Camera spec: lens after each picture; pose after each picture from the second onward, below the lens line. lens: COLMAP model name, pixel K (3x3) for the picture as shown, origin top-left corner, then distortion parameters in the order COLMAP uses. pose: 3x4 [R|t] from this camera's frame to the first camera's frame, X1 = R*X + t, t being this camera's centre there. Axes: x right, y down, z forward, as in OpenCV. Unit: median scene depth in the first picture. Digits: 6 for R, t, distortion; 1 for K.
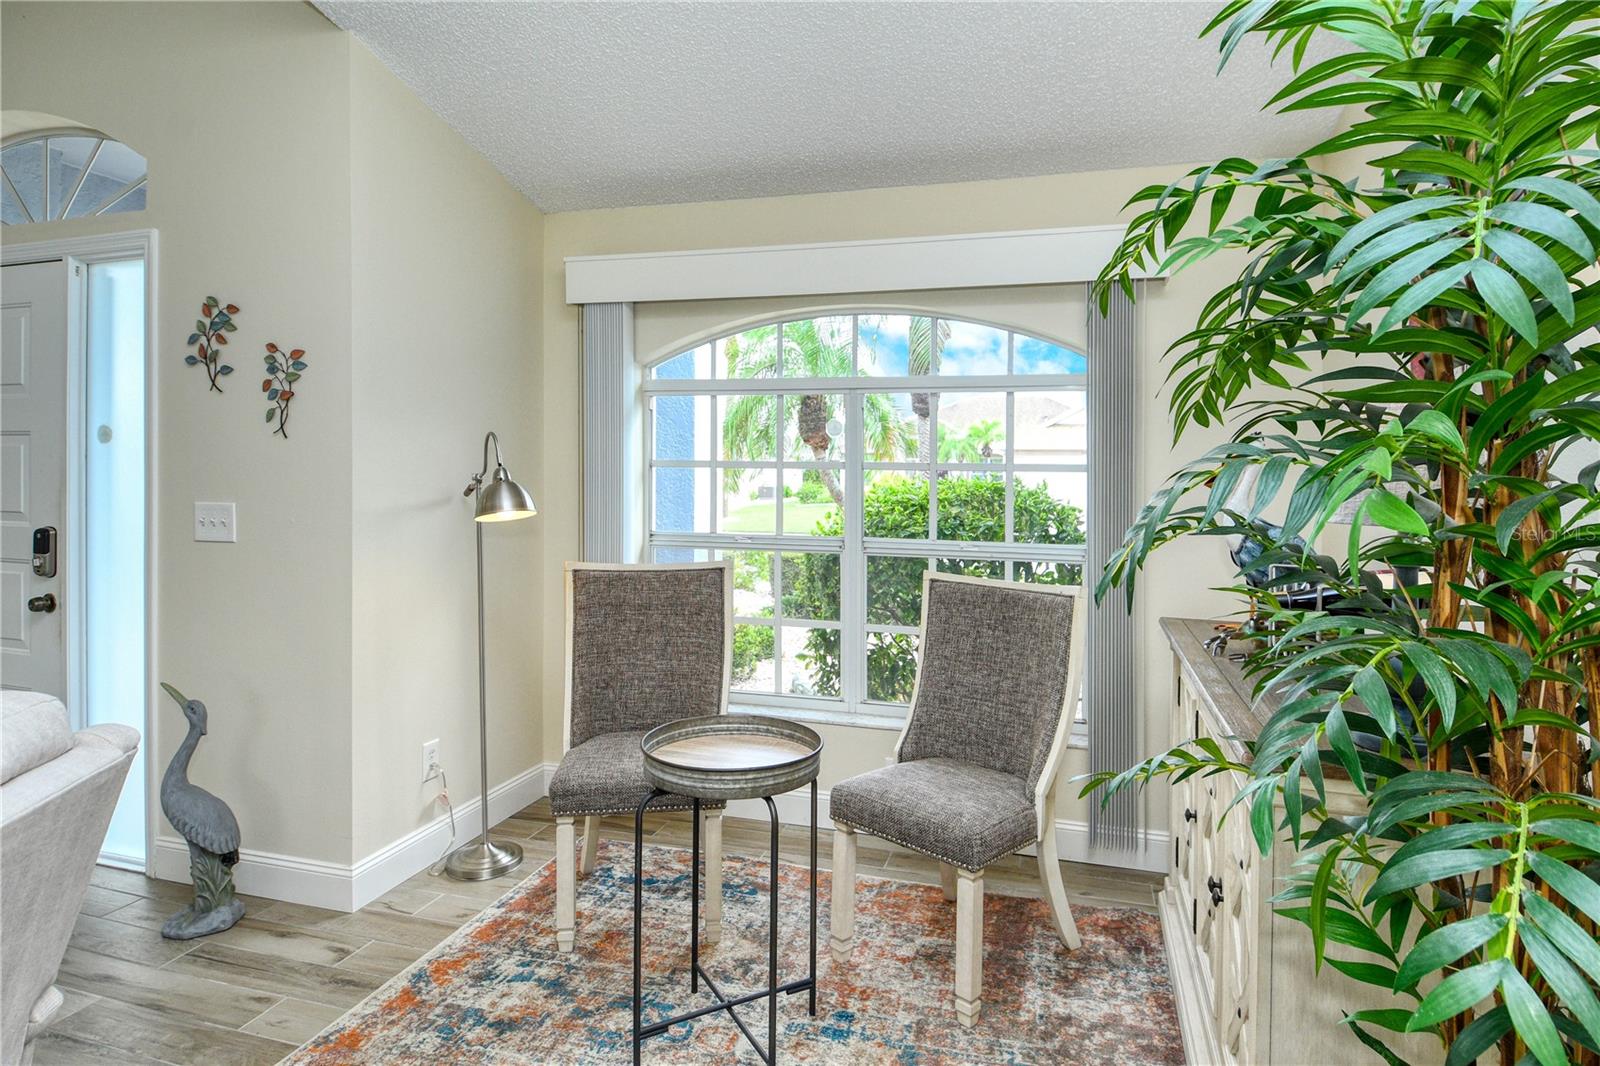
lens RADIAL K [[898.8, 0, 878.5], [0, 898.8, 484.2], [0, 0, 1]] dist [0.022625, 0.000036]
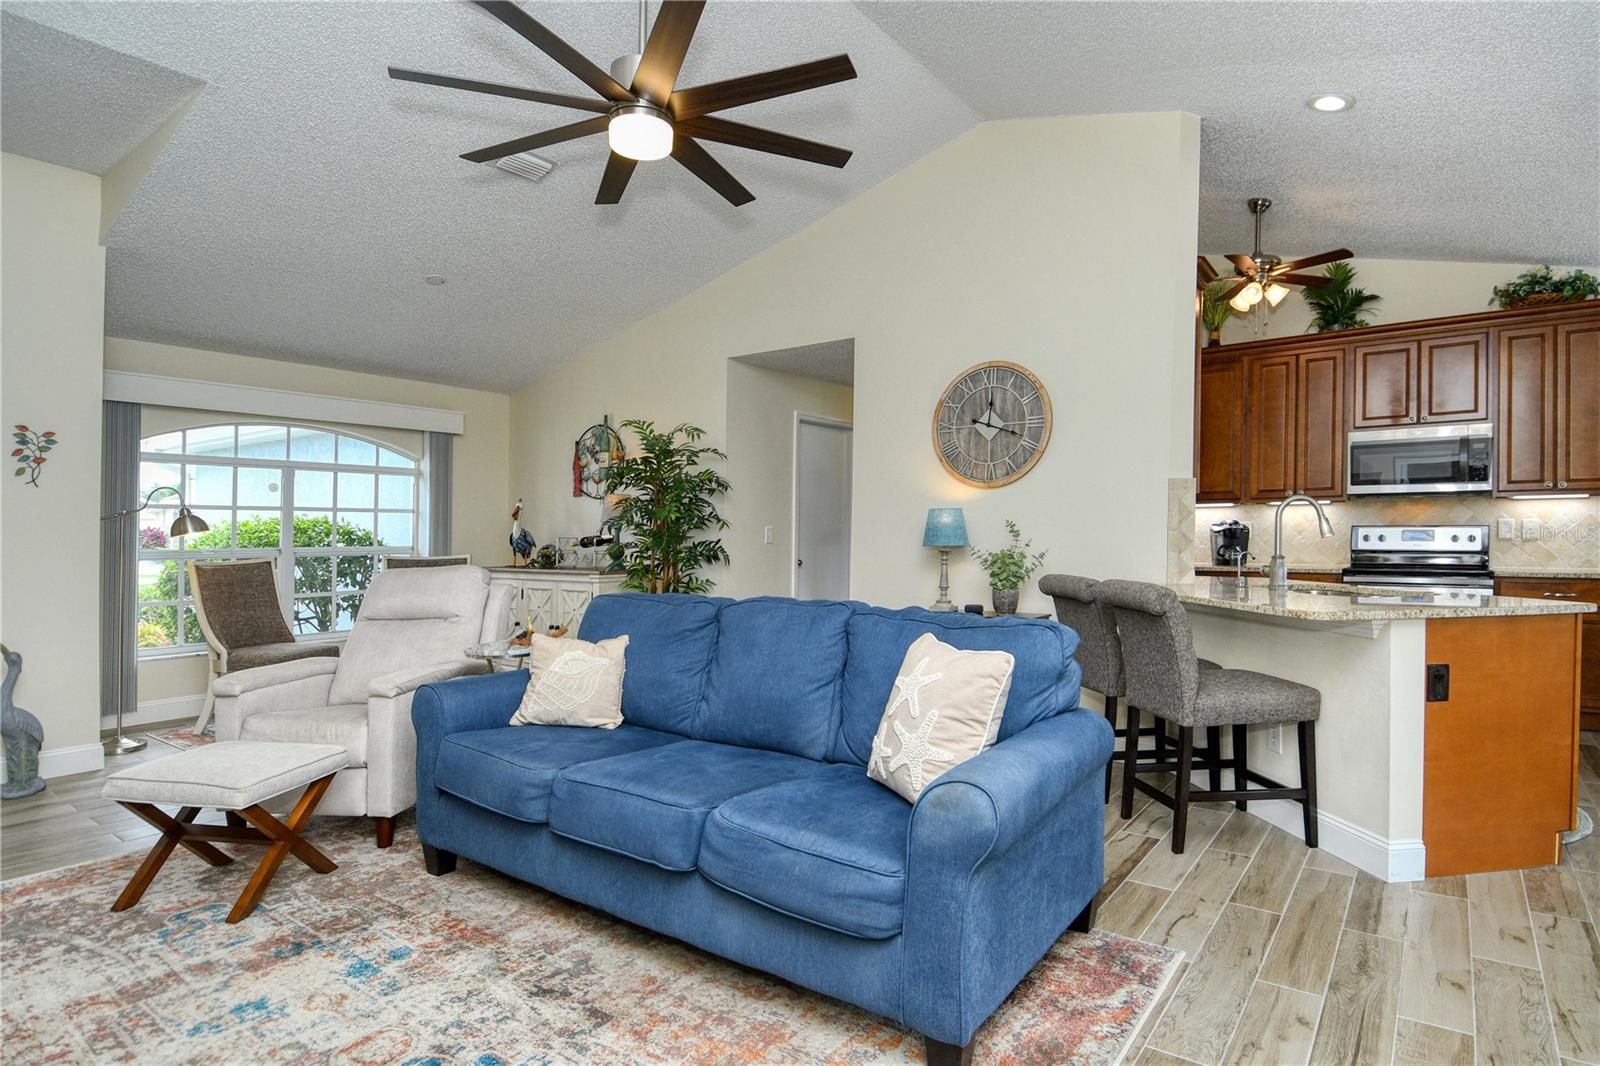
lens RADIAL K [[841.7, 0, 788.9], [0, 841.7, 543.1], [0, 0, 1]] dist [0.017642, -0.022350]
pose [[0.366349, -0.027447, 0.930073, -1.483908], [0.012088, 0.999621, 0.024739, 0.024264], [-0.930399, 0.002179, 0.366542, -0.710506]]
